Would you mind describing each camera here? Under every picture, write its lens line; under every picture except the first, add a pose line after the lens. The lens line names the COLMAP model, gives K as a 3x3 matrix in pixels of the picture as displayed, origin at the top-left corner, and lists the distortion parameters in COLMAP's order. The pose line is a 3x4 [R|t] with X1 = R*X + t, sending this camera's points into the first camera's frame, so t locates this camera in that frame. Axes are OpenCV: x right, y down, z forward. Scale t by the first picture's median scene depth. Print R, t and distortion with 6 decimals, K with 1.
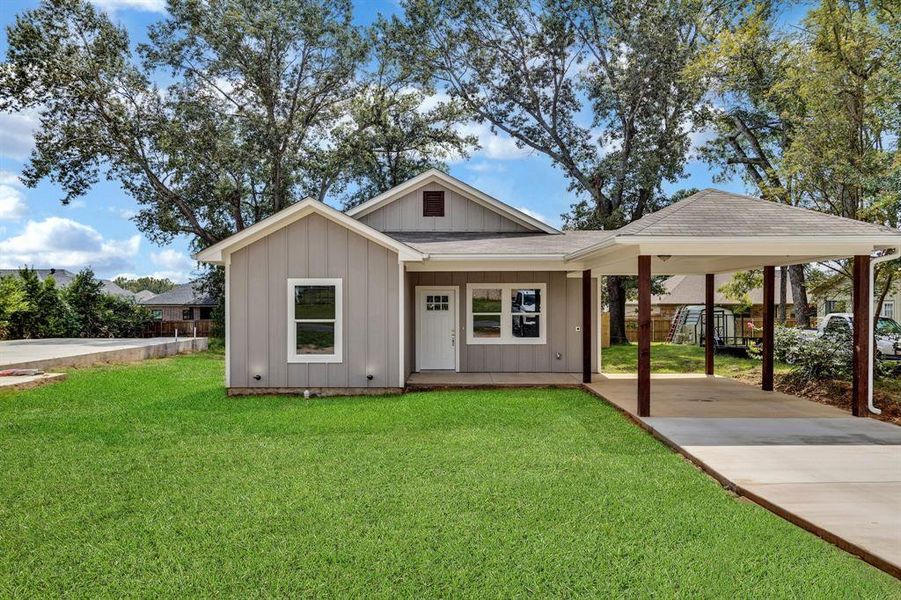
lens RADIAL K [[612.5, 0, 450.5], [0, 612.5, 300.0], [0, 0, 1]] dist [0.001549, 0.000652]
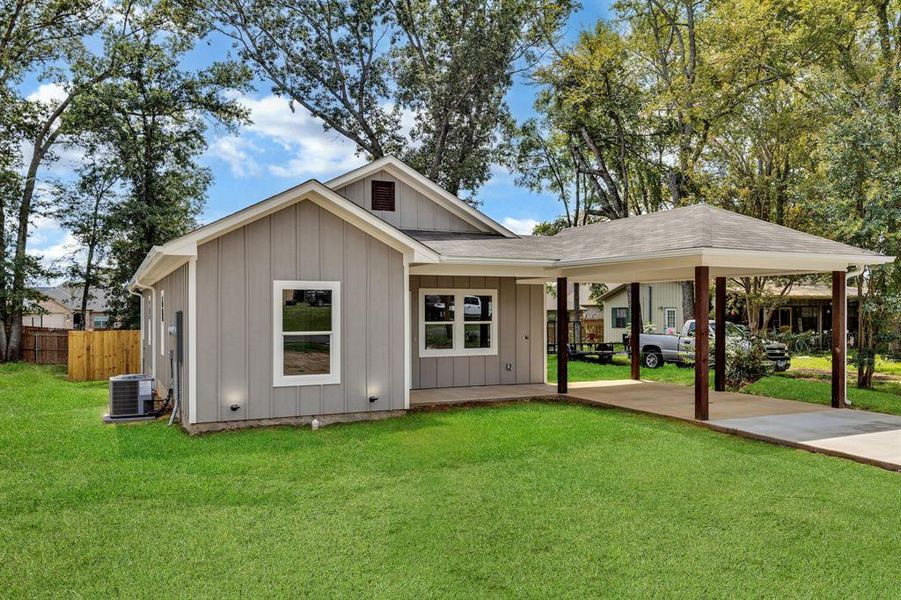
lens RADIAL K [[696.7, 0, 452.5], [0, 696.7, 305.5], [0, 0, 1]] dist [0.003907, 0.002772]
pose [[0.898667, 0.003178, 0.438620, -0.376816], [-0.003649, 0.999993, 0.000231, -0.003058], [-0.438616, -0.001808, 0.898673, 0.075418]]
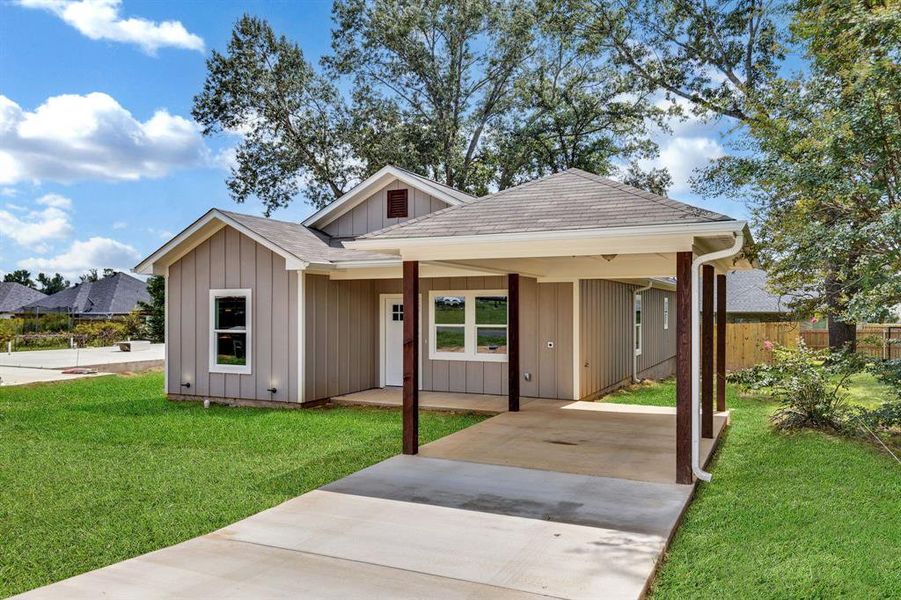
lens RADIAL K [[688.2, 0, 466.9], [0, 688.2, 312.1], [0, 0, 1]] dist [-0.122008, 0.442508]
pose [[0.911816, 0.003974, -0.410581, 0.493316], [0.002624, 0.999876, 0.015505, -0.011720], [0.410592, -0.015215, 0.911692, 0.115825]]
